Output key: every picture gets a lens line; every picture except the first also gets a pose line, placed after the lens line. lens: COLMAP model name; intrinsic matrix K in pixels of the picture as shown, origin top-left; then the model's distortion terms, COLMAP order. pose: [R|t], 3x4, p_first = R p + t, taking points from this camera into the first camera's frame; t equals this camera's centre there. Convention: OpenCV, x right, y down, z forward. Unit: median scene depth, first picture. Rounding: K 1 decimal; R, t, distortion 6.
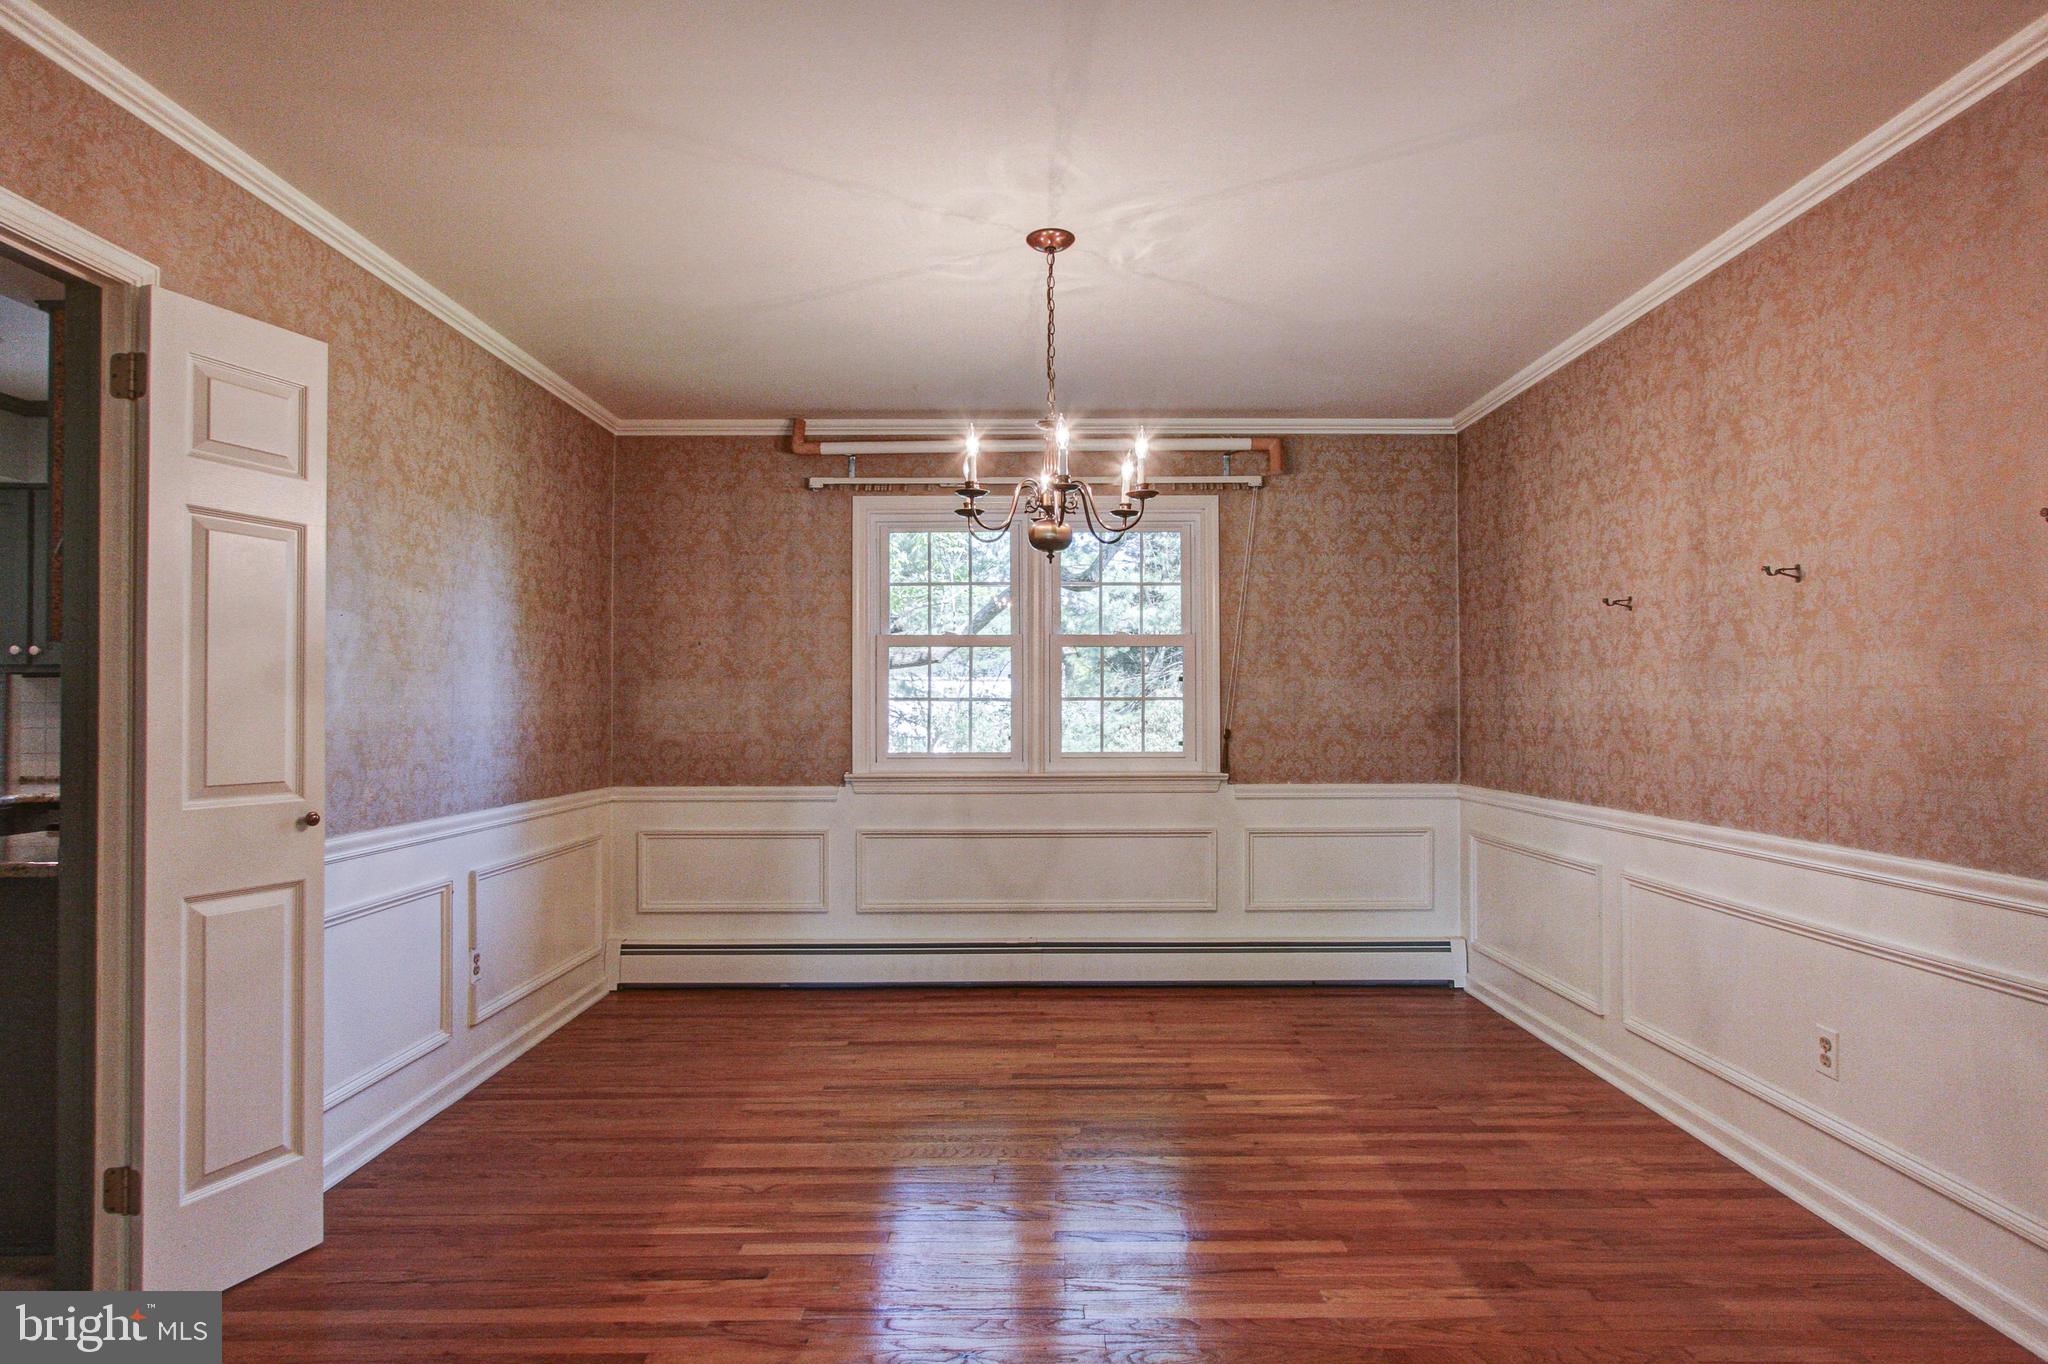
lens RADIAL K [[1095.6, 0, 1028.1], [0, 1095.6, 703.4], [0, 0, 1]] dist [-0.012963, 0.002340]
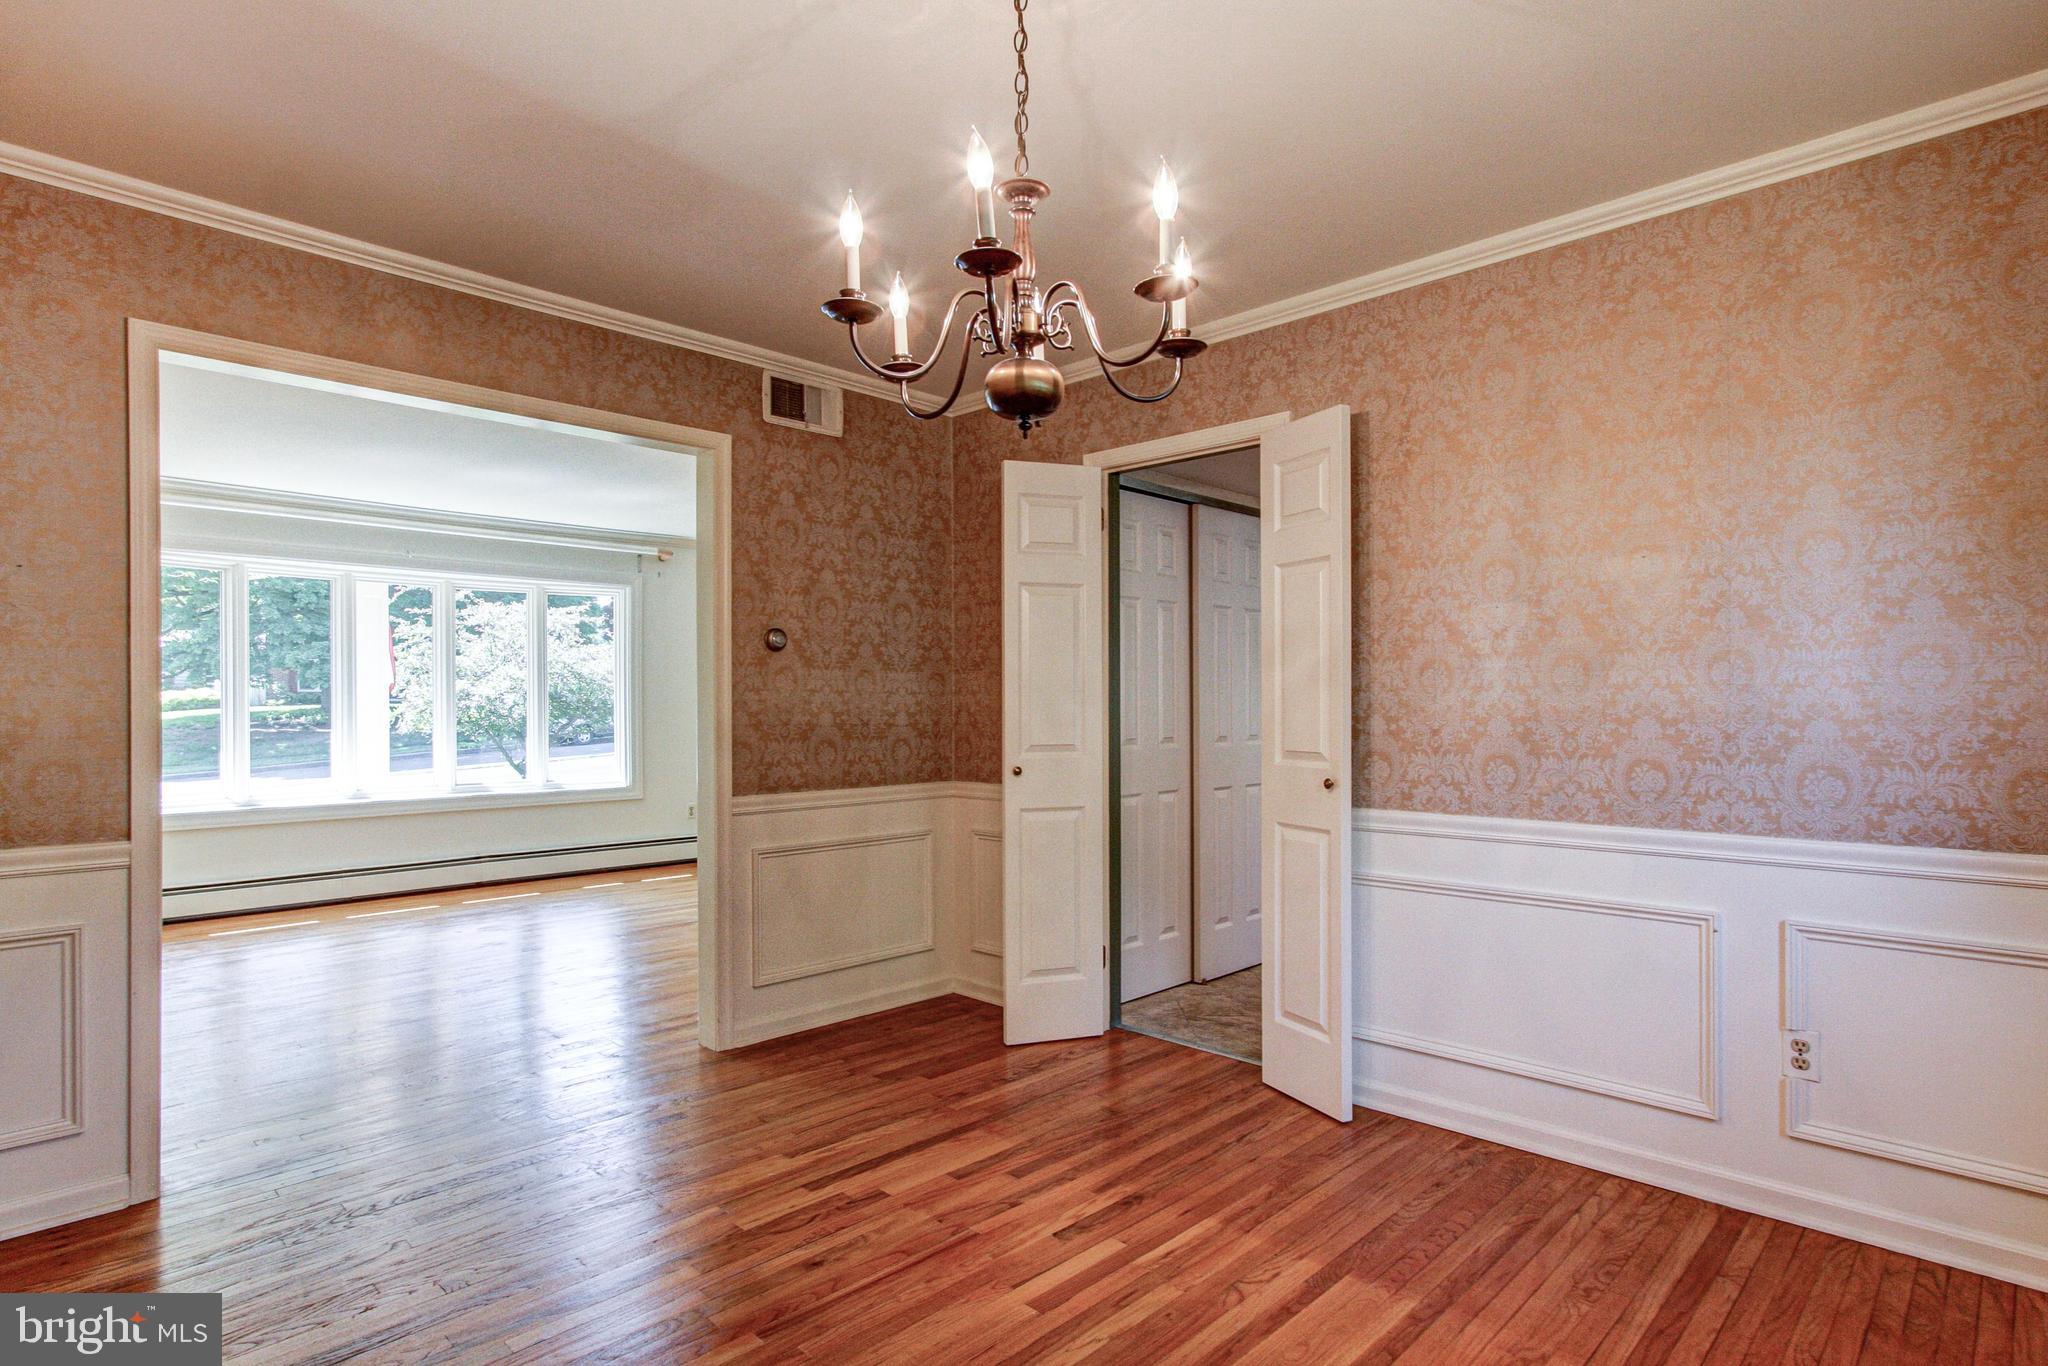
lens RADIAL K [[1047.8, 0, 1025.5], [0, 1047.8, 695.0], [0, 0, 1]] dist [-0.000607, 0.000418]
pose [[-0.705949, -0.001421, -0.708261, 0.402874], [0.011776, 0.999836, -0.013744, 0.012074], [0.708165, -0.018043, -0.705817, 1.379002]]
